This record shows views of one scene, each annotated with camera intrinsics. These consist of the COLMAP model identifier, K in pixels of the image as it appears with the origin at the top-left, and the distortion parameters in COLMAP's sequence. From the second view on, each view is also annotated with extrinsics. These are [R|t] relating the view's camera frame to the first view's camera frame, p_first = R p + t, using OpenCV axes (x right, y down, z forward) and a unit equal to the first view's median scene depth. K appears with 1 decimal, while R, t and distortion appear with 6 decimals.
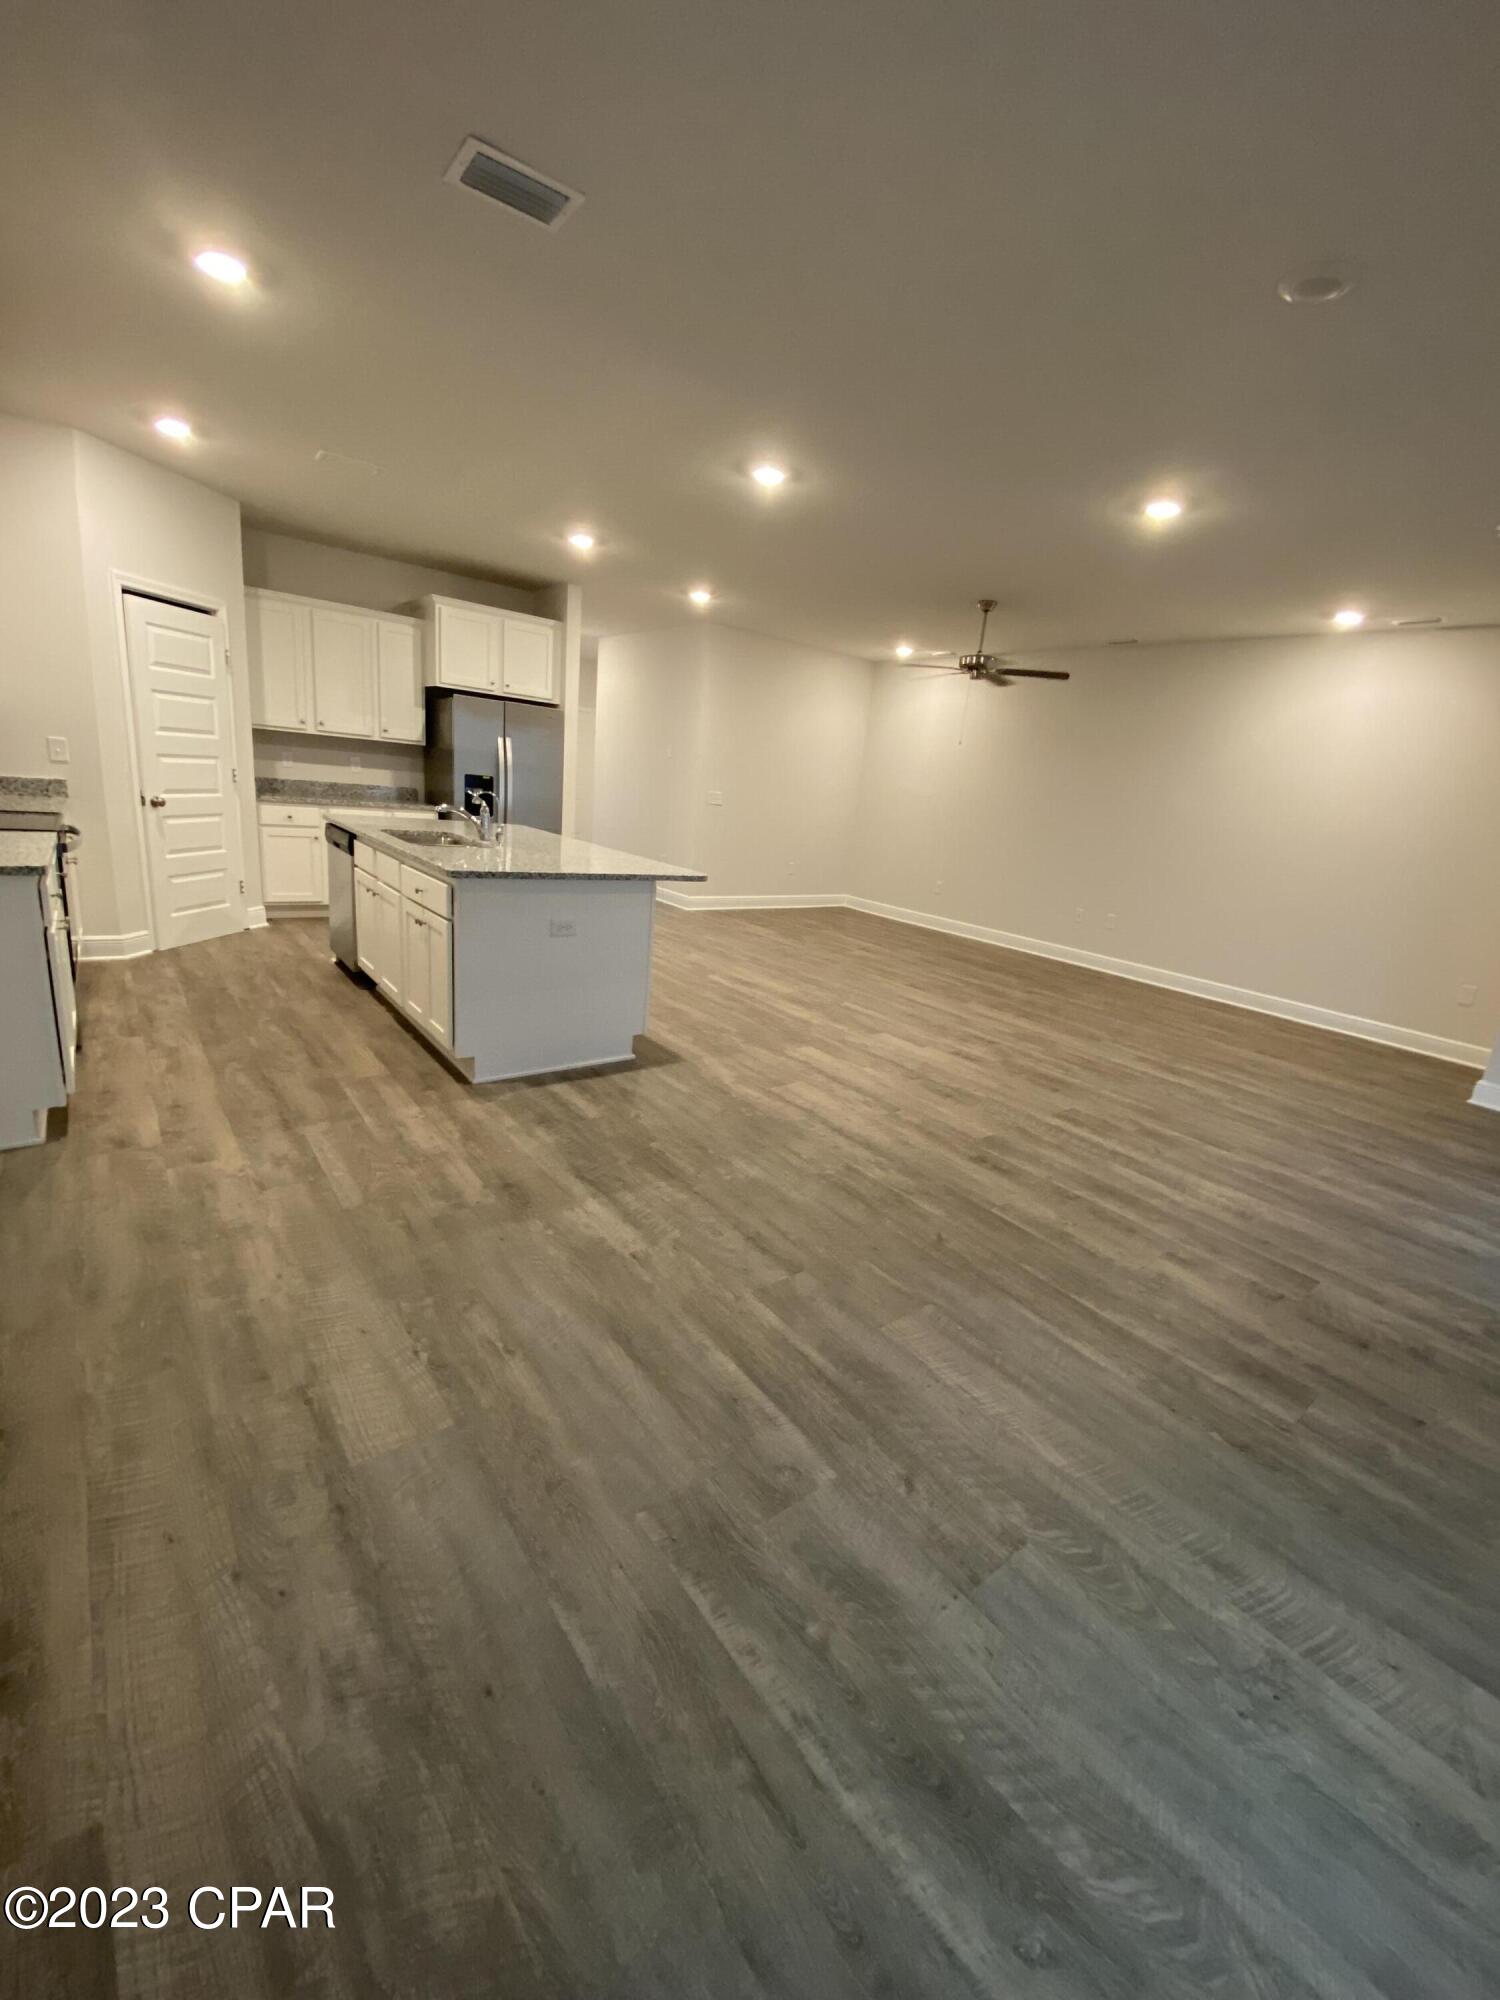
lens RADIAL K [[816.3, 0, 750.0], [0, 816.3, 1000.0], [0, 0, 1]] dist [-0.000020, -0.013336]
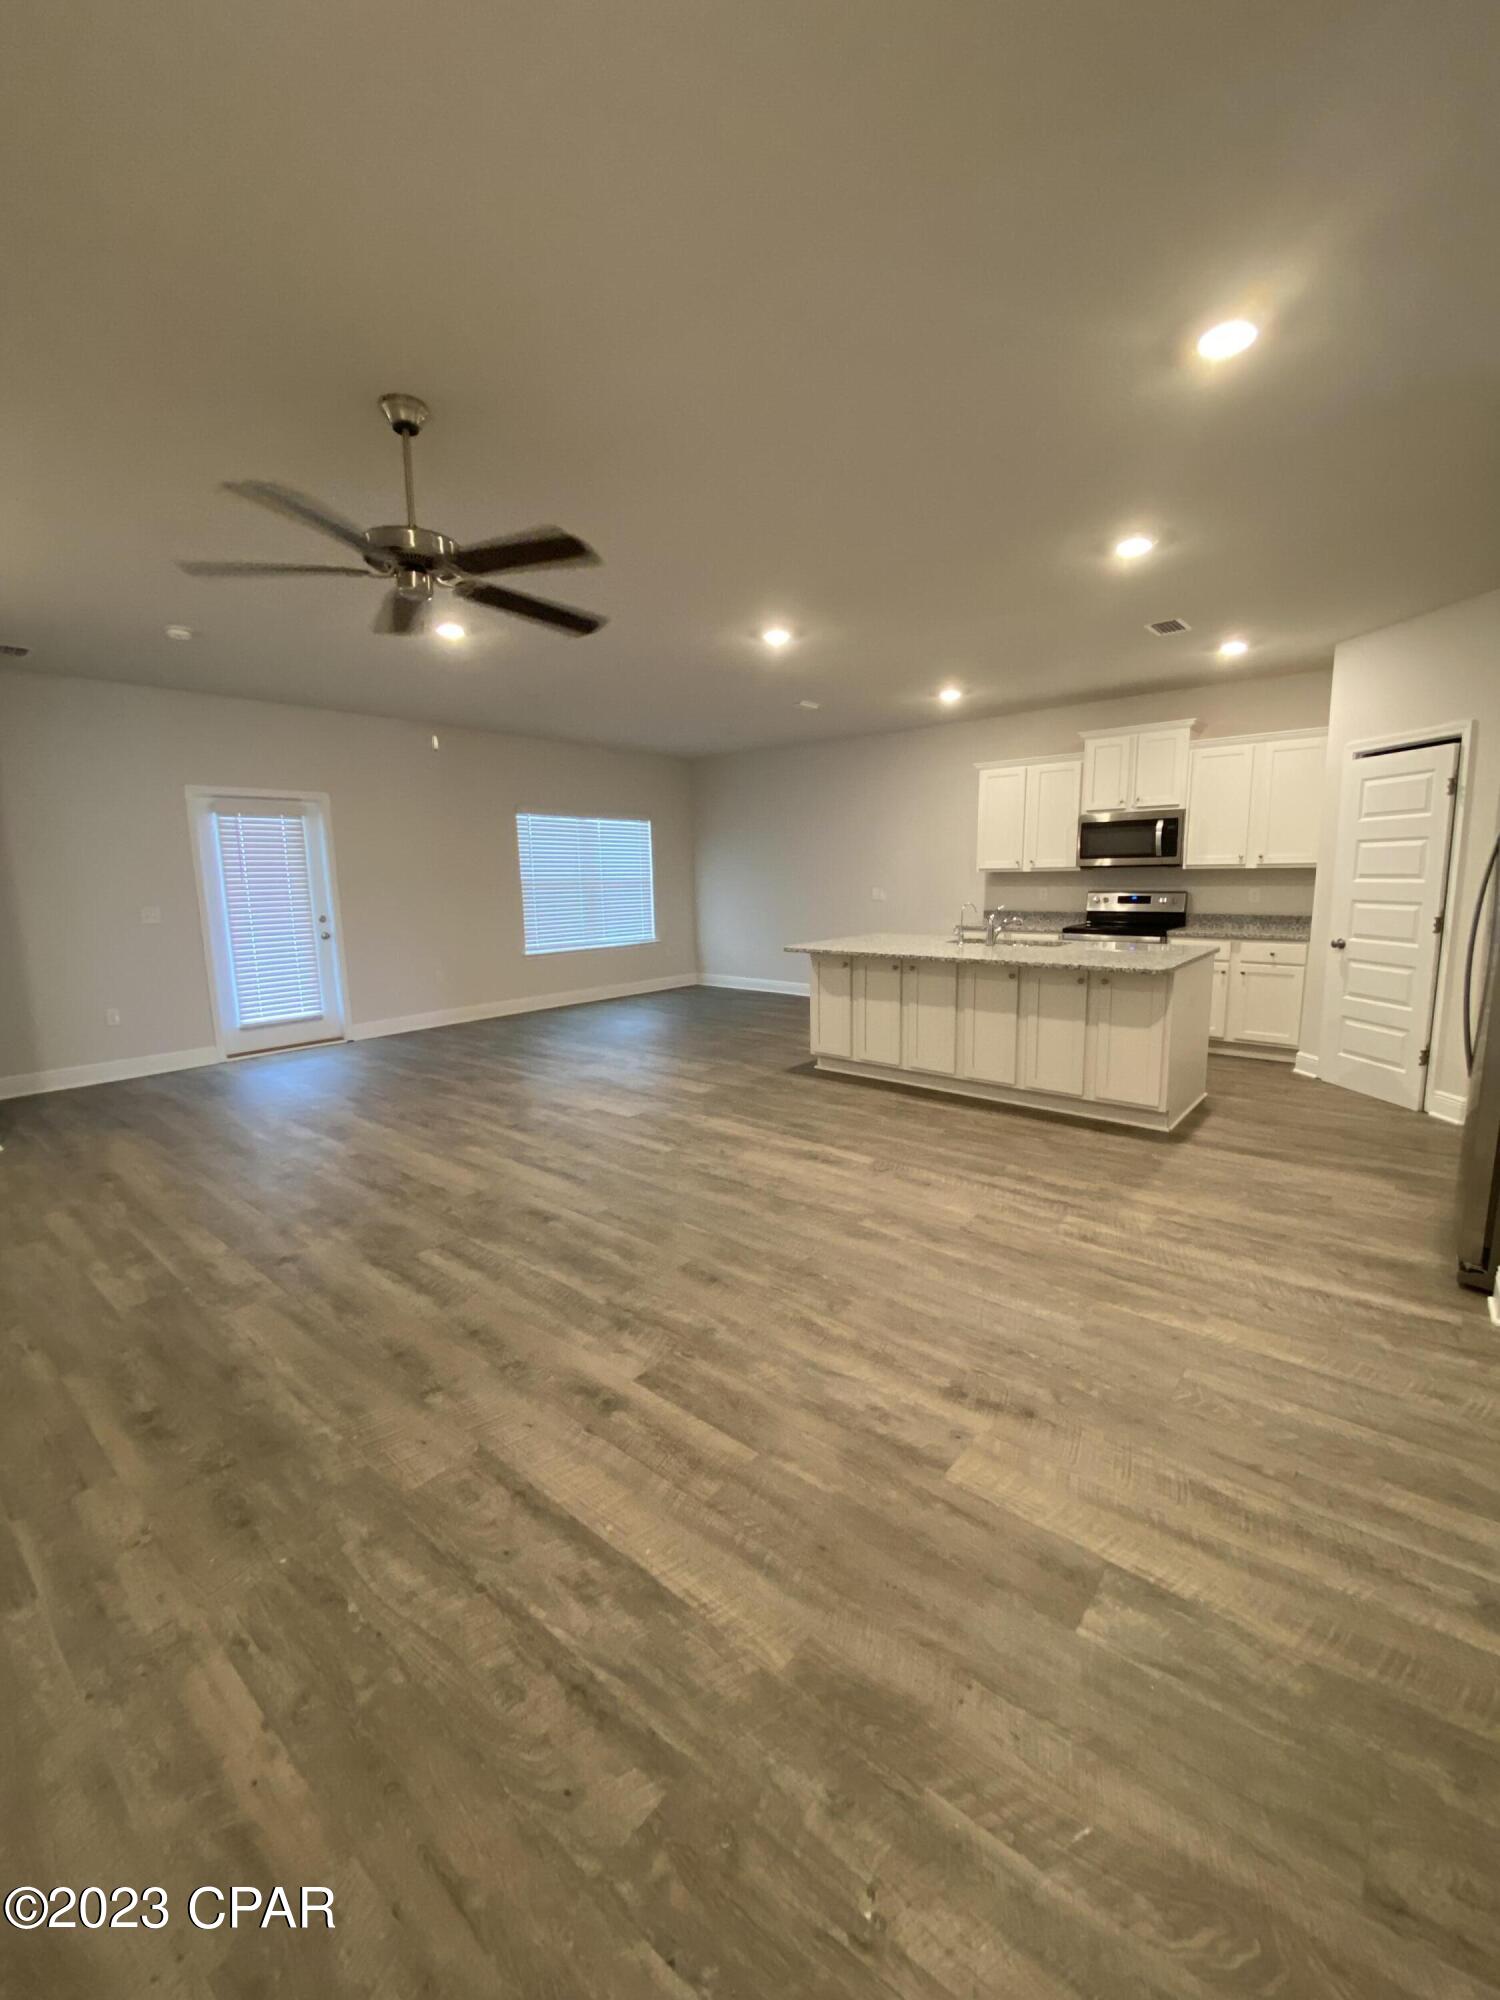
lens RADIAL K [[816.3, 0, 750.0], [0, 816.3, 1000.0], [0, 0, 1]] dist [-0.000020, -0.013336]
pose [[-0.975036, -0.050542, -0.216217, 0.237472], [-0.132379, 0.914093, 0.383289, -0.472460], [0.178271, 0.402343, -0.897964, 1.810169]]
